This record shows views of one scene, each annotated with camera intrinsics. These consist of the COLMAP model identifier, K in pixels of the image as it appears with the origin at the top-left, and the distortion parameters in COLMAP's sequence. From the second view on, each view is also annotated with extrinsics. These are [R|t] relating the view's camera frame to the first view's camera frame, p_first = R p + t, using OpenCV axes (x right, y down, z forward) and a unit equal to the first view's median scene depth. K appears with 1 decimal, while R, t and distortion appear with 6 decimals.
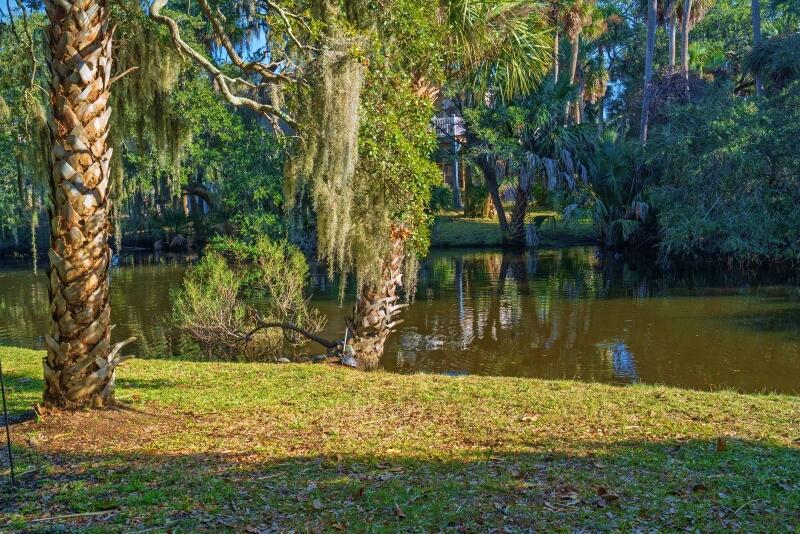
lens RADIAL K [[790.1, 0, 400.7], [0, 790.1, 267.5], [0, 0, 1]] dist [0.015356, 0.000000]
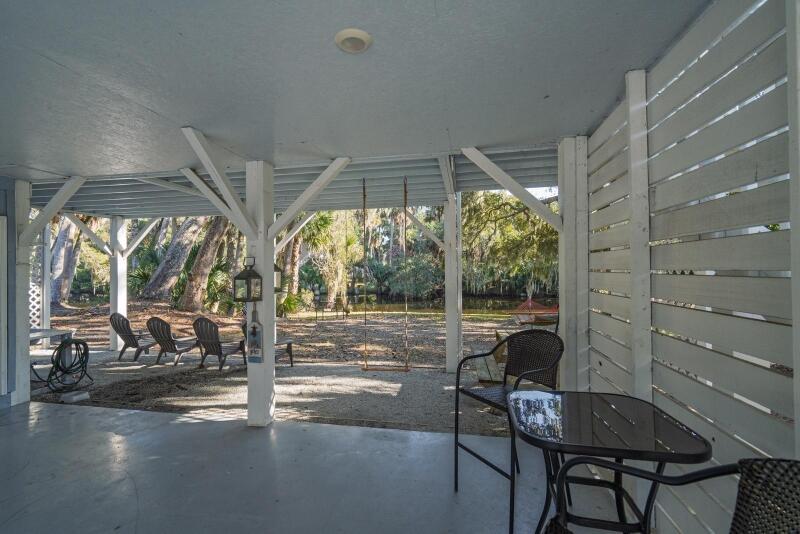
lens RADIAL K [[364.4, 0, 396.7], [0, 364.4, 268.5], [0, 0, 1]] dist [0.003188, 0.000334]
pose [[0.960033, 0.030636, 0.278204, -0.309106], [-0.000936, 0.994337, -0.106265, 0.088375], [-0.279884, 0.101757, 0.954626, -1.564009]]
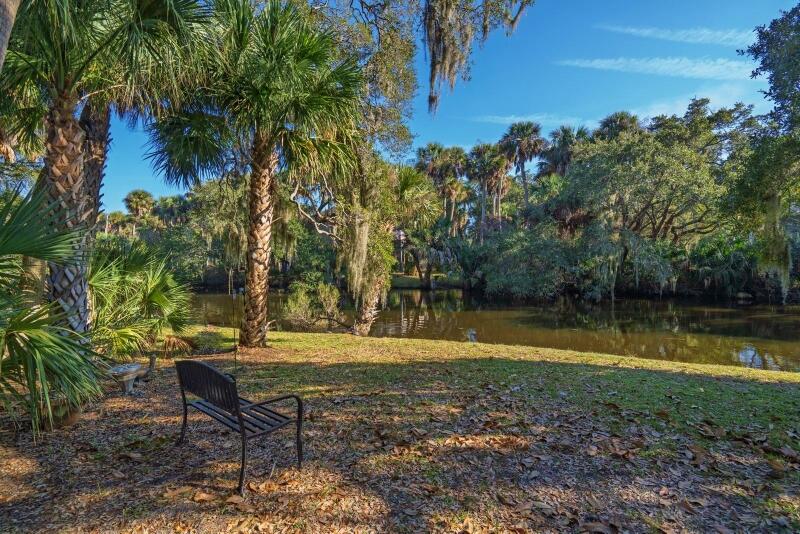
lens RADIAL K [[364.4, 0, 403.5], [0, 364.4, 264.2], [0, 0, 1]] dist [0.003188, 0.000334]
pose [[0.996740, 0.026803, 0.076102, -0.009405], [-0.019734, 0.995548, -0.092163, 0.005534], [-0.078233, 0.090360, 0.992832, -0.151364]]
